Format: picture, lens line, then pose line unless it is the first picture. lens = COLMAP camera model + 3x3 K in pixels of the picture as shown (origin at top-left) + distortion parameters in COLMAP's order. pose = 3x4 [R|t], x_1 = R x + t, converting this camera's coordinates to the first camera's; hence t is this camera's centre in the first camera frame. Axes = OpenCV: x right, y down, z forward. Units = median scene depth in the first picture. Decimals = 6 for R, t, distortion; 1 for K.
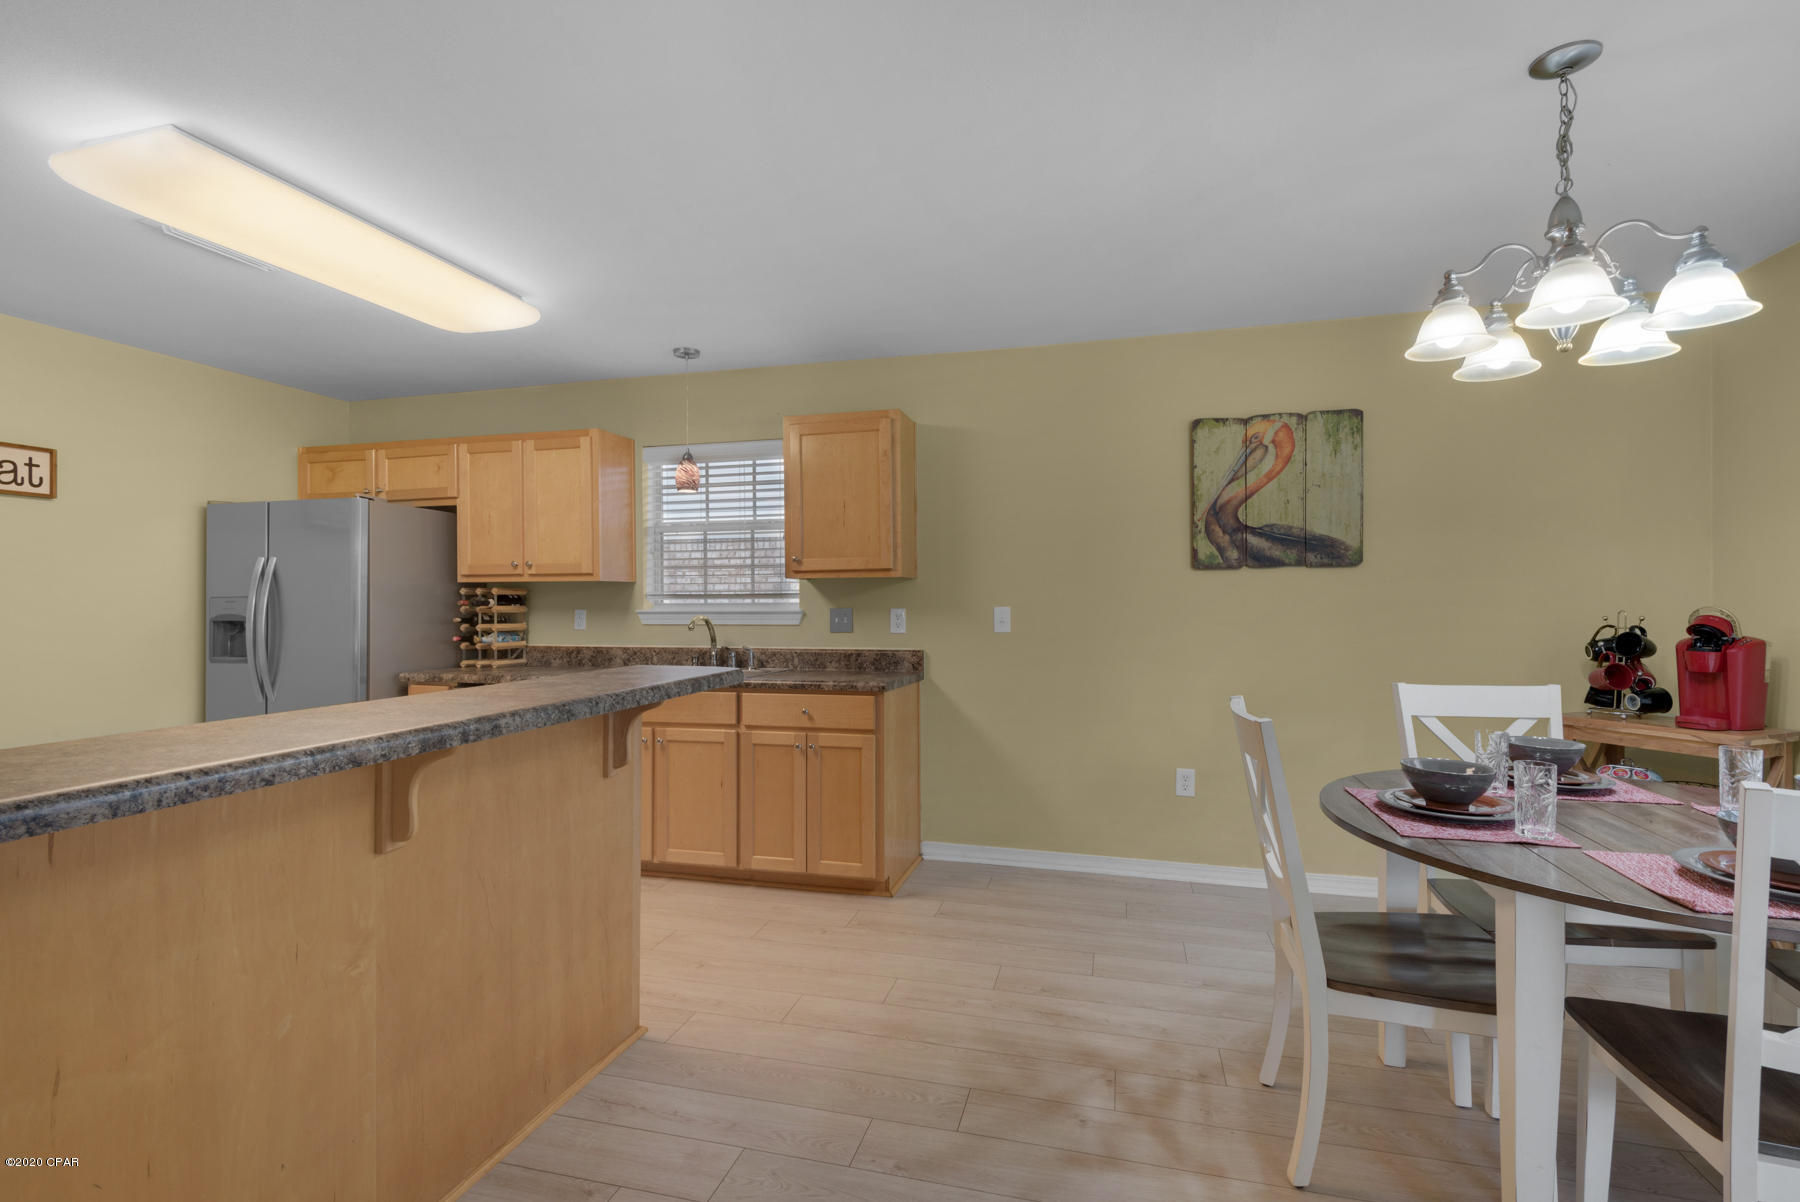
lens RADIAL K [[806.6, 0, 922.1], [0, 806.6, 603.3], [0, 0, 1]] dist [0.032189, -0.017848]
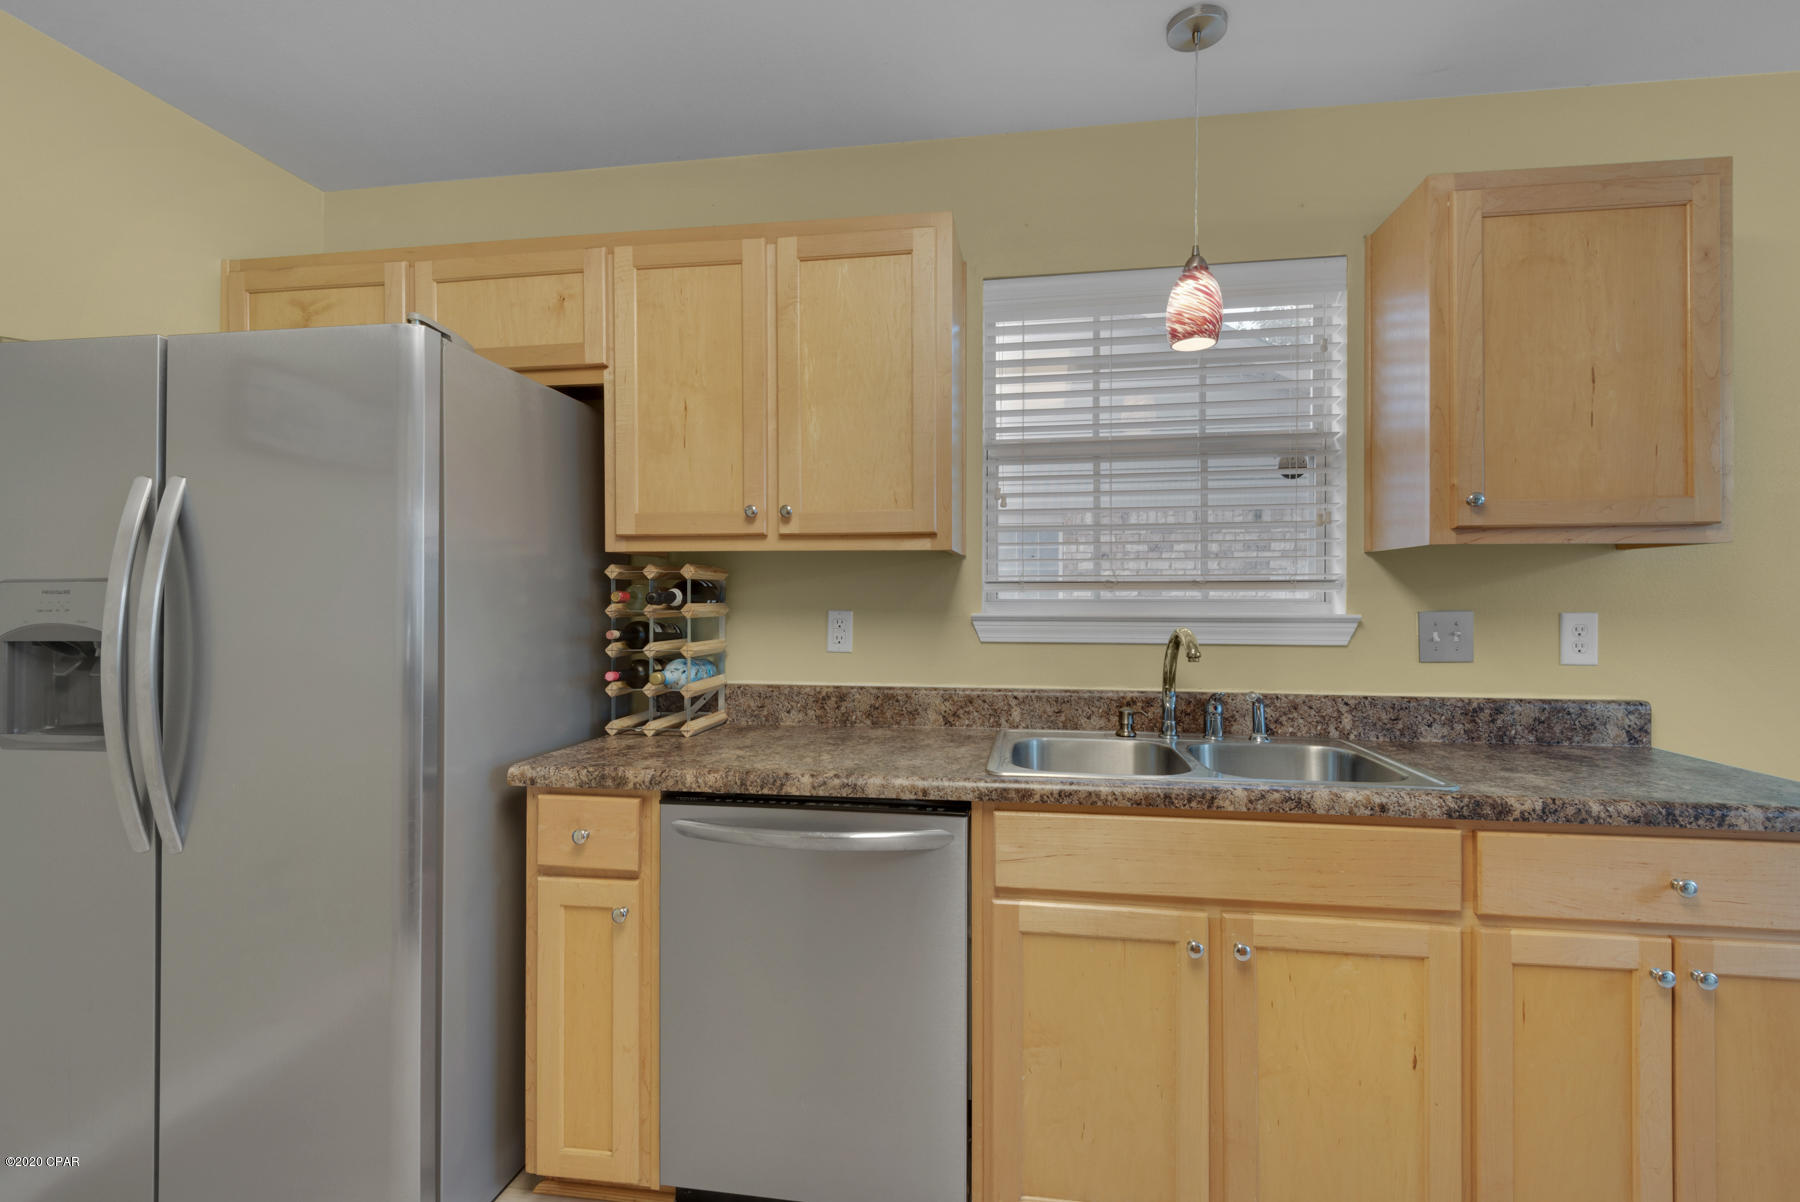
lens RADIAL K [[825.4, 0, 929.7], [0, 825.4, 596.6], [0, 0, 1]] dist [0.015632, -0.000765]
pose [[0.994927, 0.004837, 0.100482, -0.504911], [-0.004596, 0.999986, -0.002629, 0.000048], [-0.100494, 0.002154, 0.994935, 0.599301]]
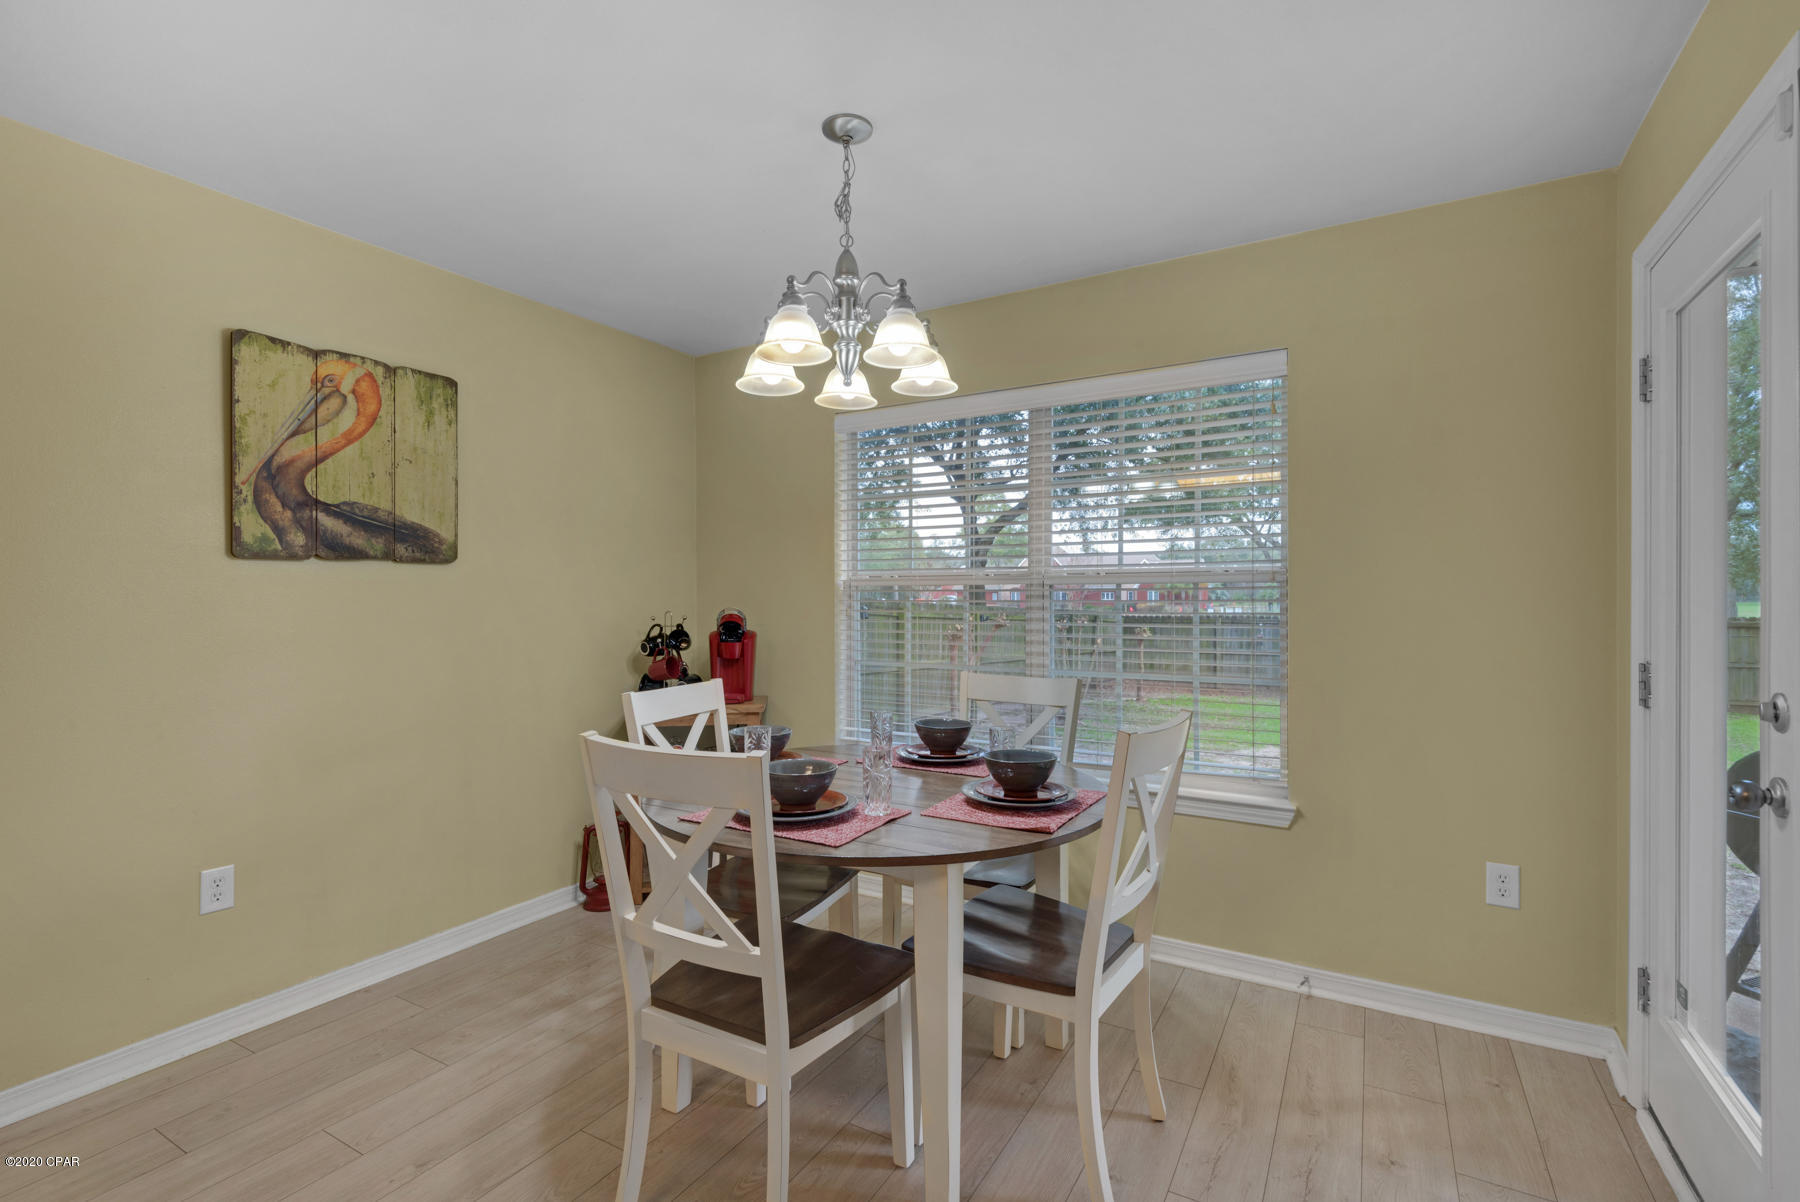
lens RADIAL K [[822.5, 0, 886.8], [0, 822.5, 600.0], [0, 0, 1]] dist [0.004663, -0.000680]
pose [[0.286406, -0.000187, 0.958108, -0.150972], [0.007356, 0.999971, -0.002004, -0.002425], [-0.958080, 0.007621, 0.286399, 0.307816]]
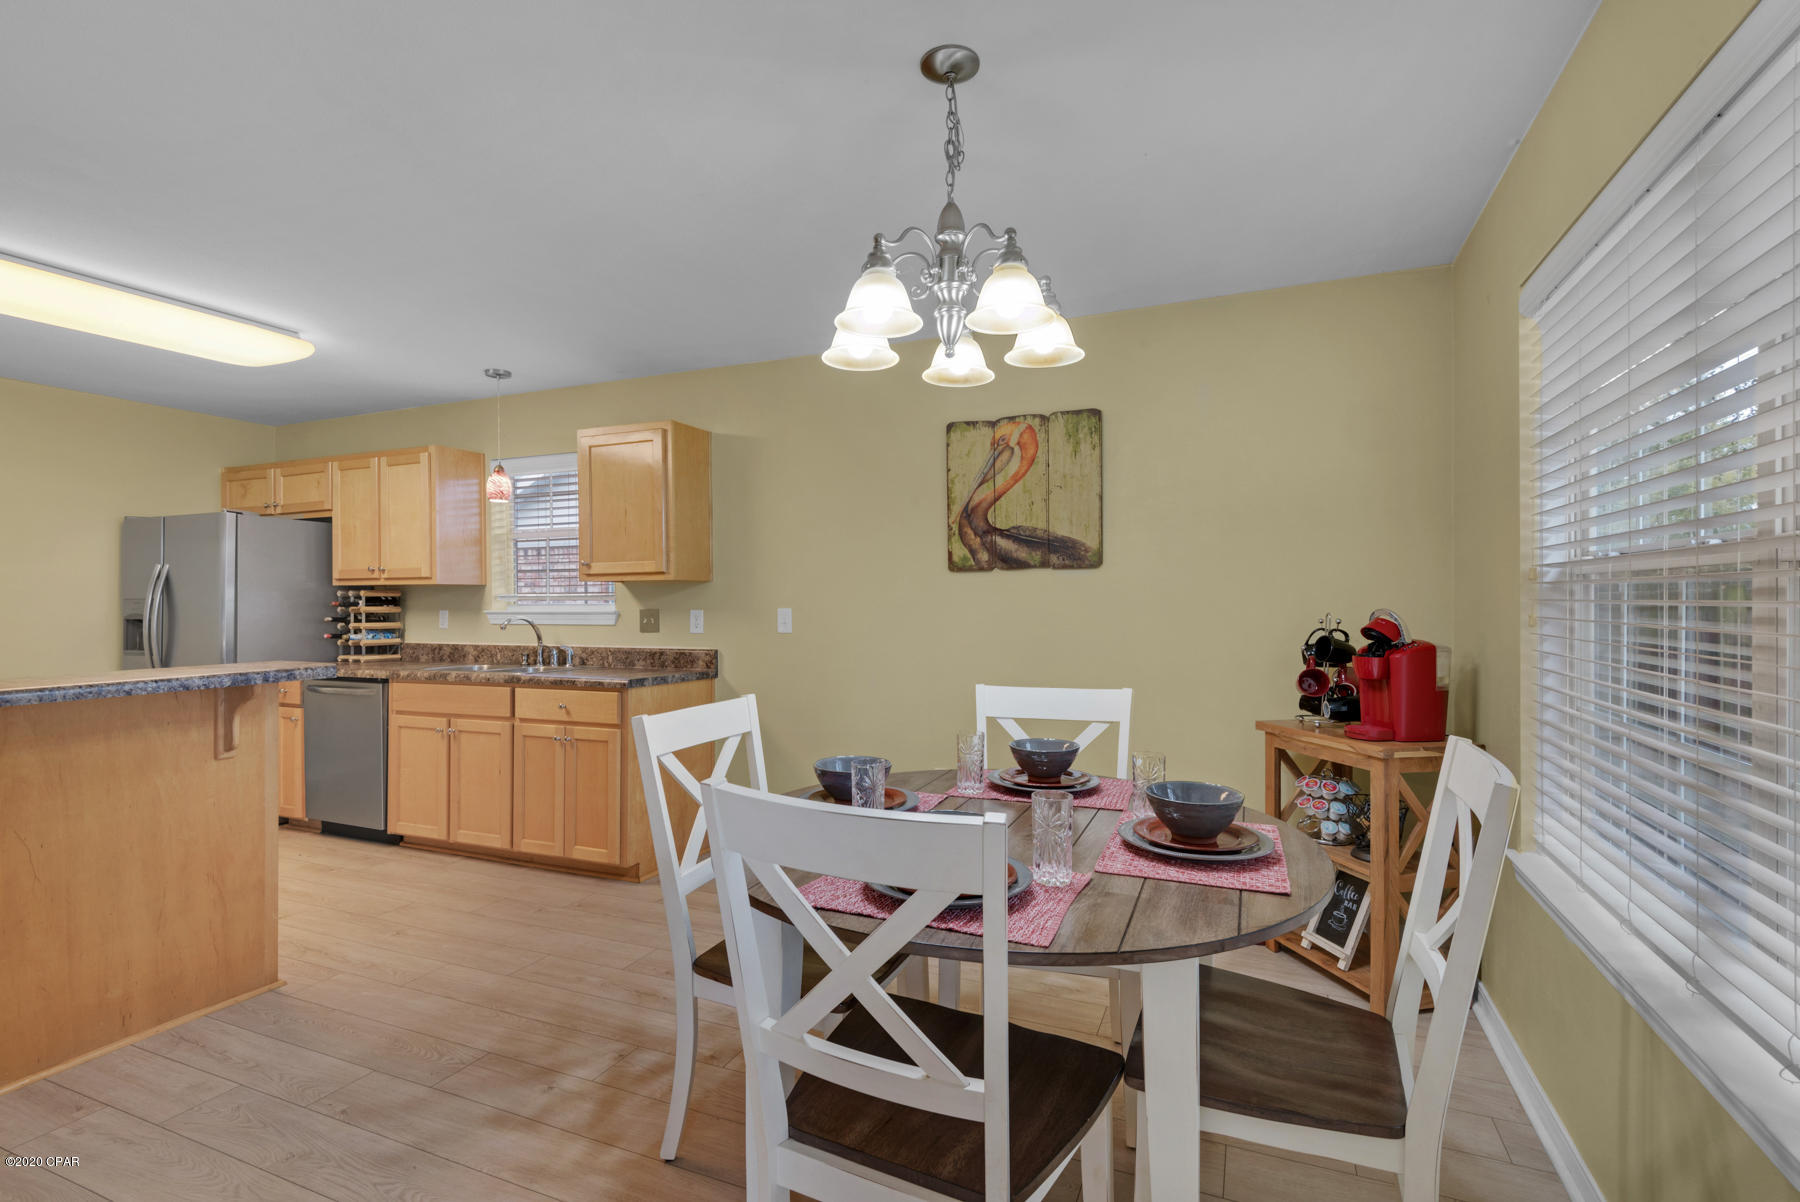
lens RADIAL K [[806.6, 0, 922.1], [0, 806.6, 603.3], [0, 0, 1]] dist [0.032189, -0.017848]
pose [[0.990883, 0.001375, -0.134721, 0.440199], [-0.001770, 0.999994, -0.002812, 0.000447], [0.134717, 0.003025, 0.990880, 0.000292]]
